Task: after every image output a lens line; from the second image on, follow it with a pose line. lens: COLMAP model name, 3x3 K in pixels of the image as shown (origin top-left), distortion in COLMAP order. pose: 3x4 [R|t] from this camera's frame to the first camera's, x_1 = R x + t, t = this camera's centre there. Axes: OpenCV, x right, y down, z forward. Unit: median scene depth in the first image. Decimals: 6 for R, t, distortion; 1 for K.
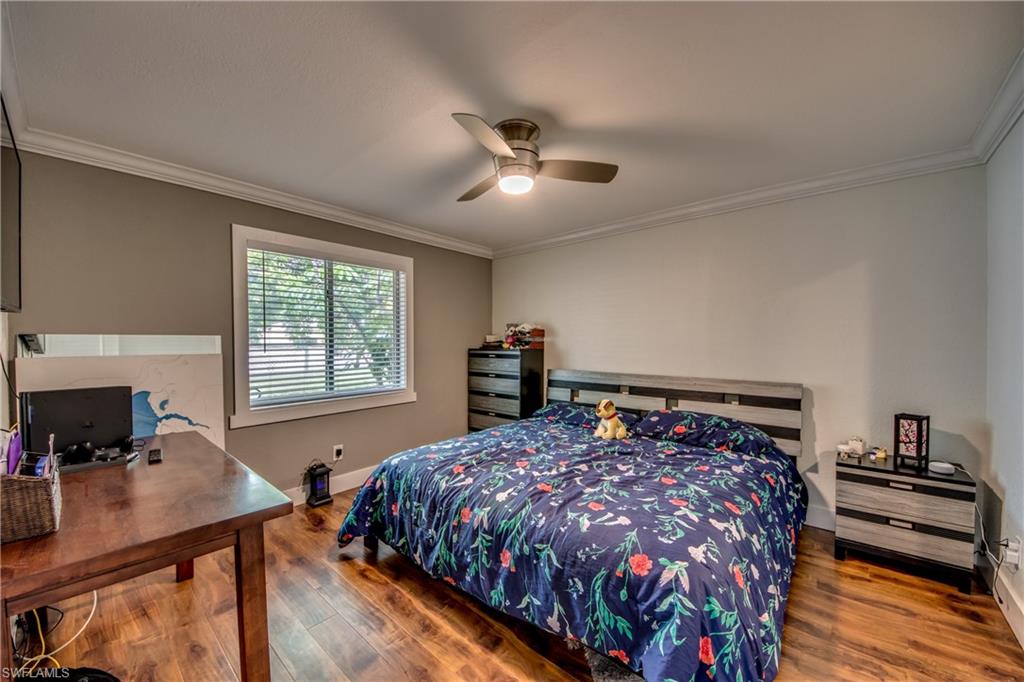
lens RADIAL K [[392.7, 0, 509.3], [0, 392.7, 345.8], [0, 0, 1]] dist [0.000711, -0.000029]
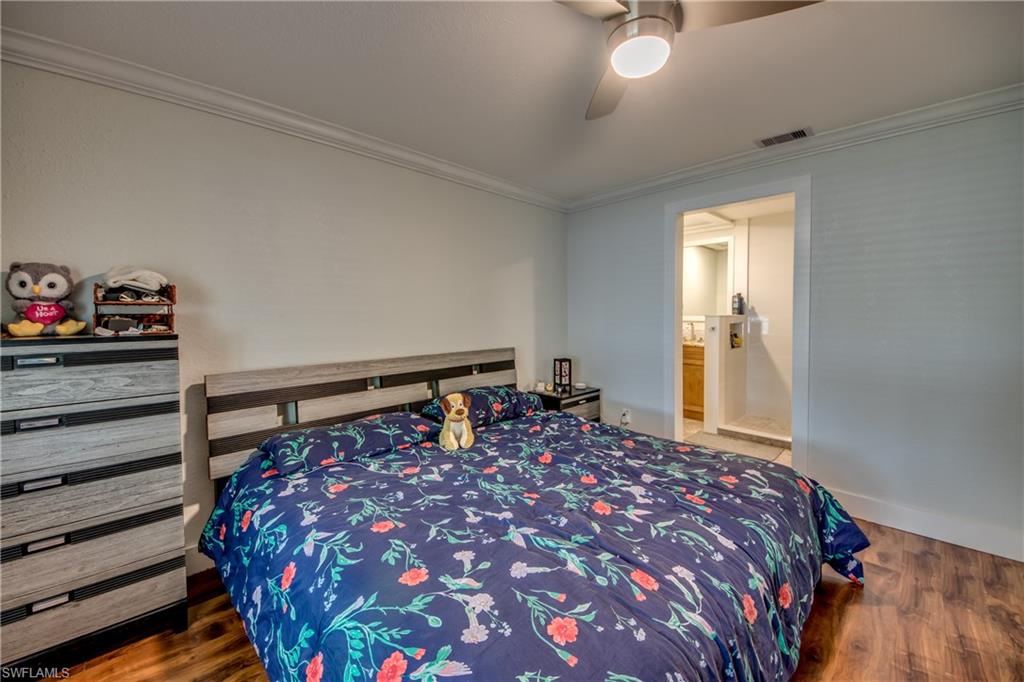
lens RADIAL K [[402.6, 0, 516.2], [0, 402.6, 340.8], [0, 0, 1]] dist [0.045309, -0.025659]
pose [[0.102420, -0.048718, 0.993548, -0.497926], [0.058280, 0.997378, 0.042898, 0.034318], [-0.993032, 0.053511, 0.104991, 0.977492]]
